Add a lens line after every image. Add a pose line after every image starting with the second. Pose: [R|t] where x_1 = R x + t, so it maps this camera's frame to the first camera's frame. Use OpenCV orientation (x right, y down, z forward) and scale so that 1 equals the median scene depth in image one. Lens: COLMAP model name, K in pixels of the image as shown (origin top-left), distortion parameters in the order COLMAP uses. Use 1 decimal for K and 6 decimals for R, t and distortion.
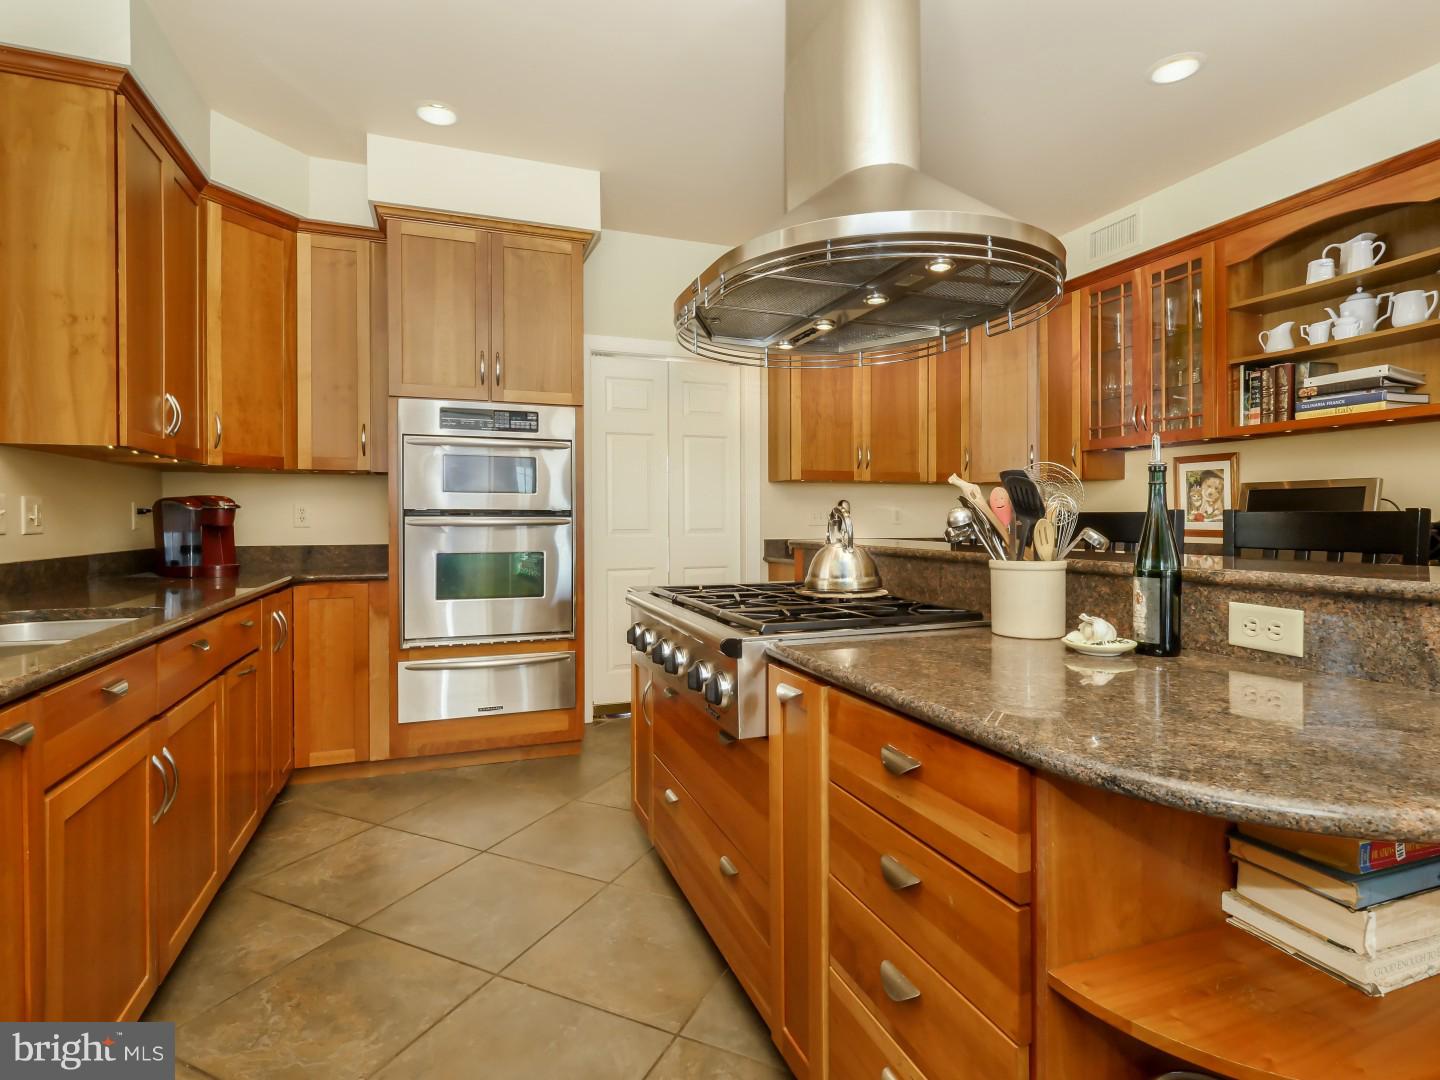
lens RADIAL K [[680.4, 0, 729.6], [0, 680.4, 524.3], [0, 0, 1]] dist [-0.020165, 0.000768]
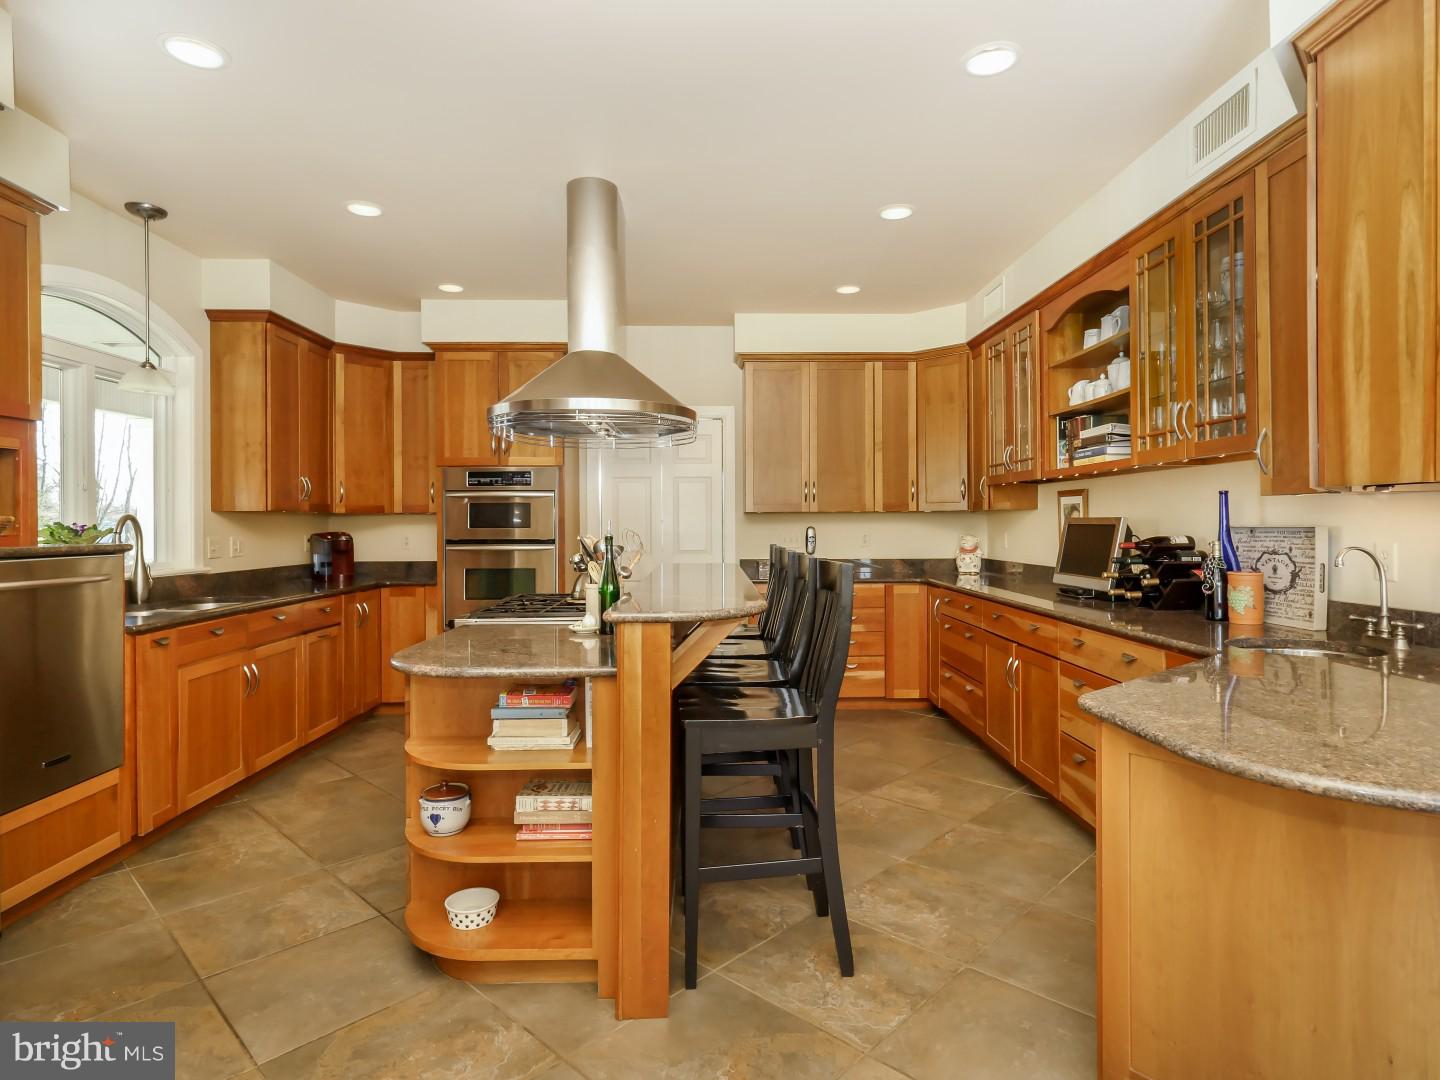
lens RADIAL K [[680.4, 0, 729.6], [0, 680.4, 524.3], [0, 0, 1]] dist [-0.020165, 0.000768]
pose [[0.959790, -0.003660, -0.280694, 0.592507], [0.001004, 0.999953, -0.009604, -0.042838], [0.280716, 0.008935, 0.959749, -0.307089]]
